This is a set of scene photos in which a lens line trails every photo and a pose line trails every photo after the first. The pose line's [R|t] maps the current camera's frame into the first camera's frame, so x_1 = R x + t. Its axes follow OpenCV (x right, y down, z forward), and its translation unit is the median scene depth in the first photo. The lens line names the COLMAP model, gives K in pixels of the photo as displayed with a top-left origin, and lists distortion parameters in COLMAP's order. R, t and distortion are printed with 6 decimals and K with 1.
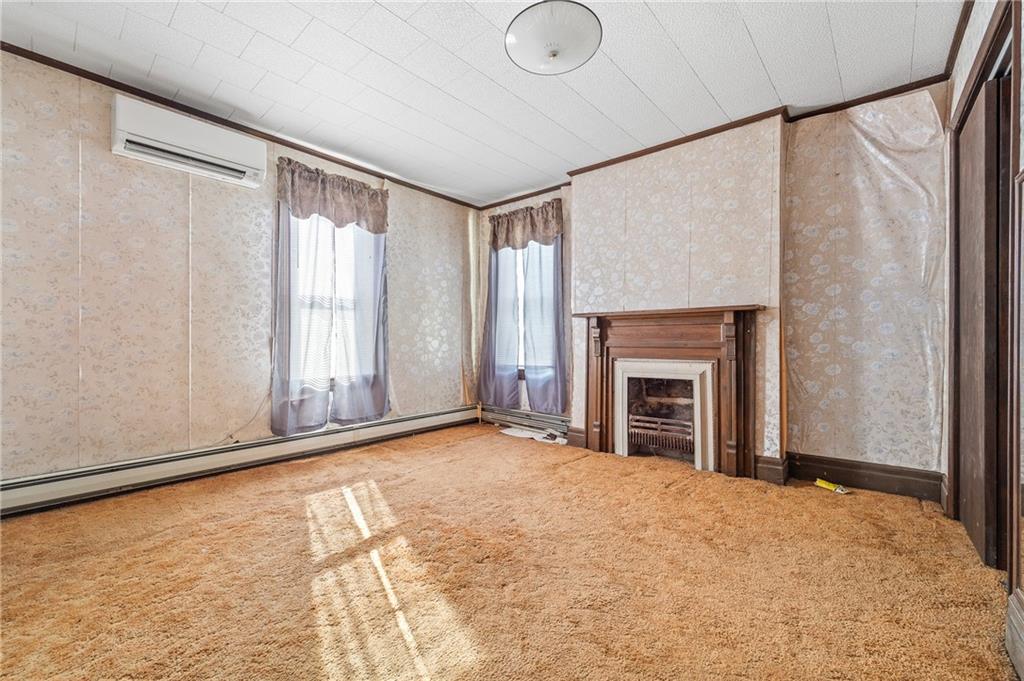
lens RADIAL K [[419.5, 0, 504.7], [0, 419.5, 341.0], [0, 0, 1]] dist [0.000783, -0.000741]
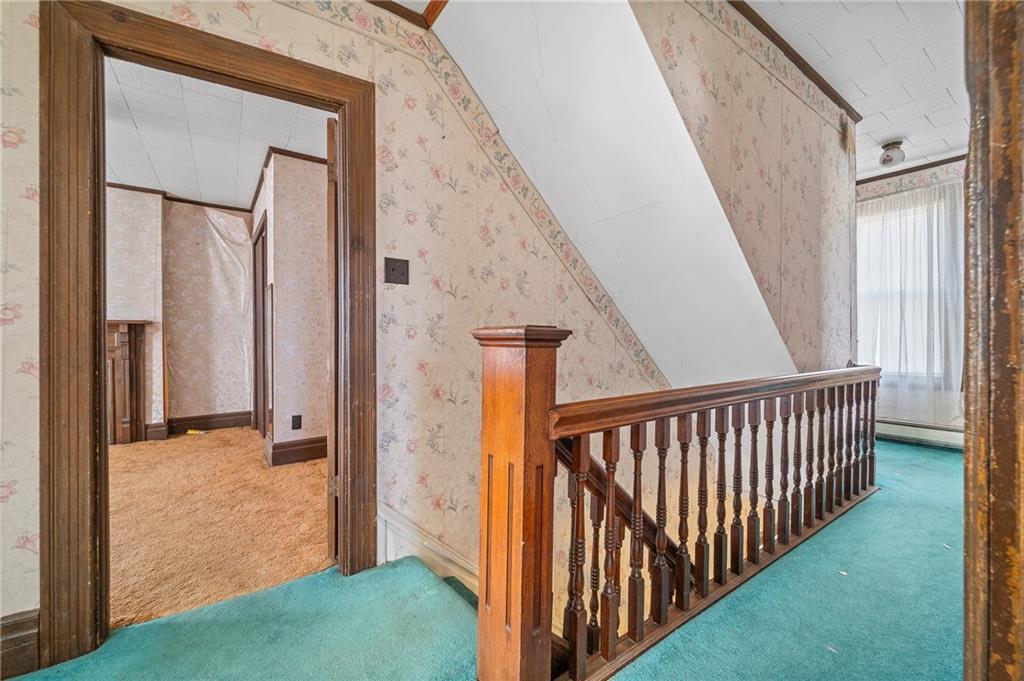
lens RADIAL K [[419.5, 0, 506.4], [0, 419.5, 342.3], [0, 0, 1]] dist [0.000783, -0.000741]
pose [[0.237075, -0.008178, 0.971457, -0.512029], [0.005467, 0.999960, 0.007084, -0.013396], [-0.971476, 0.003631, 0.237111, -0.552646]]
